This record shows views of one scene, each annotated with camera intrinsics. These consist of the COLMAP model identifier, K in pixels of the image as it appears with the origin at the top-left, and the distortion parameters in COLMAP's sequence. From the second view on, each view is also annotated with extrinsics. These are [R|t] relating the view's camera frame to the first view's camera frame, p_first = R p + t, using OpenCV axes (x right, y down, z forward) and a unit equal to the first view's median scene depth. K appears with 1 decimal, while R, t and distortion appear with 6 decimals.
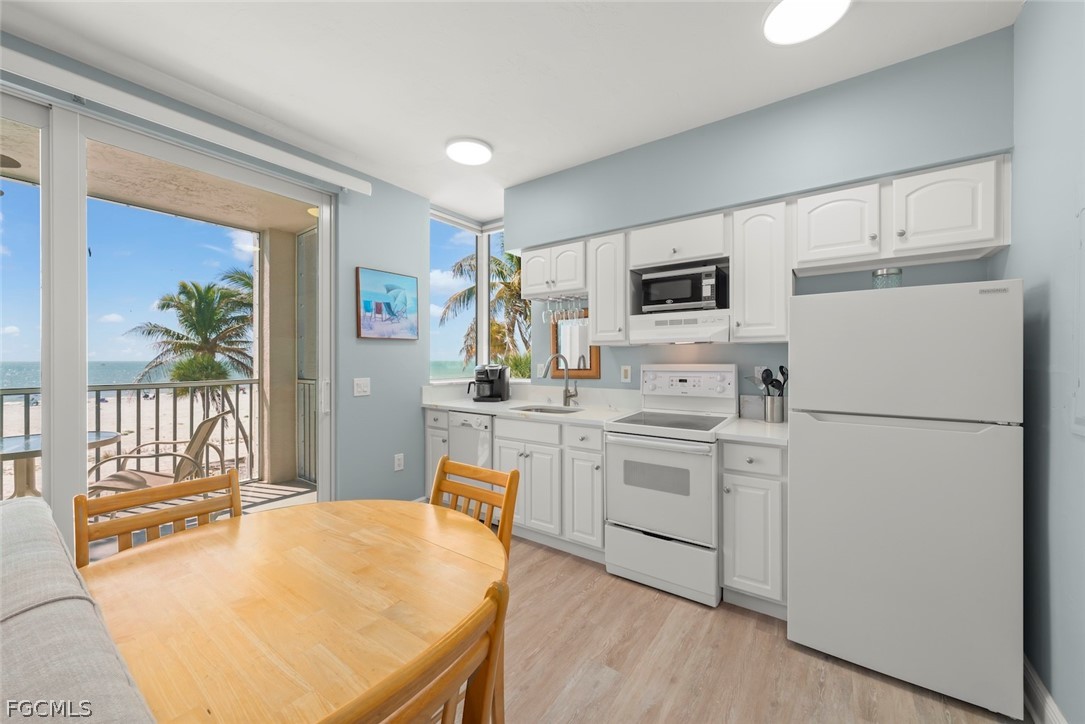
lens RADIAL K [[408.4, 0, 542.7], [0, 408.4, 361.0], [0, 0, 1]] dist [-0.001355, -0.000072]
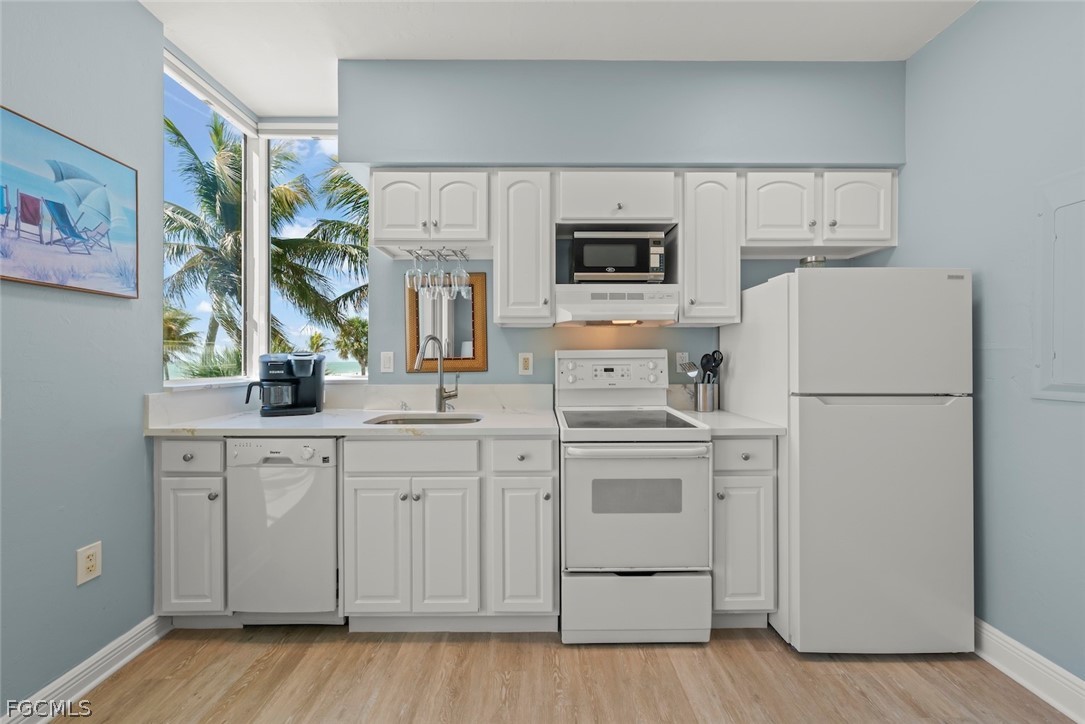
lens RADIAL K [[421.8, 0, 541.6], [0, 421.8, 360.7], [0, 0, 1]] dist [-0.000969, 0.000232]
pose [[0.809238, -0.001834, 0.587479, -0.242292], [0.002622, 0.999996, -0.000490, 0.027163], [-0.587476, 0.001937, 0.809240, 0.358938]]
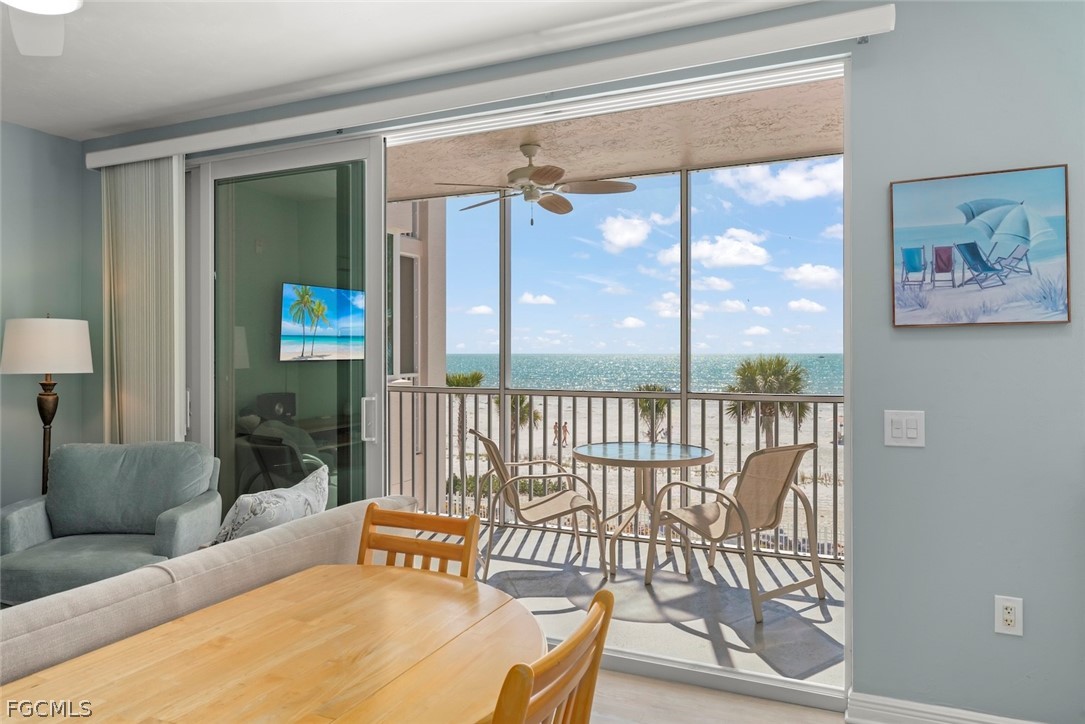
lens RADIAL K [[720.9, 0, 540.4], [0, 720.9, 352.8], [0, 0, 1]] dist [0.002826, 0.001828]
pose [[0.186651, -0.000039, -0.982426, 0.320909], [0.000043, 1.000000, -0.000032, -0.026314], [0.982426, -0.000037, 0.186651, 0.424941]]
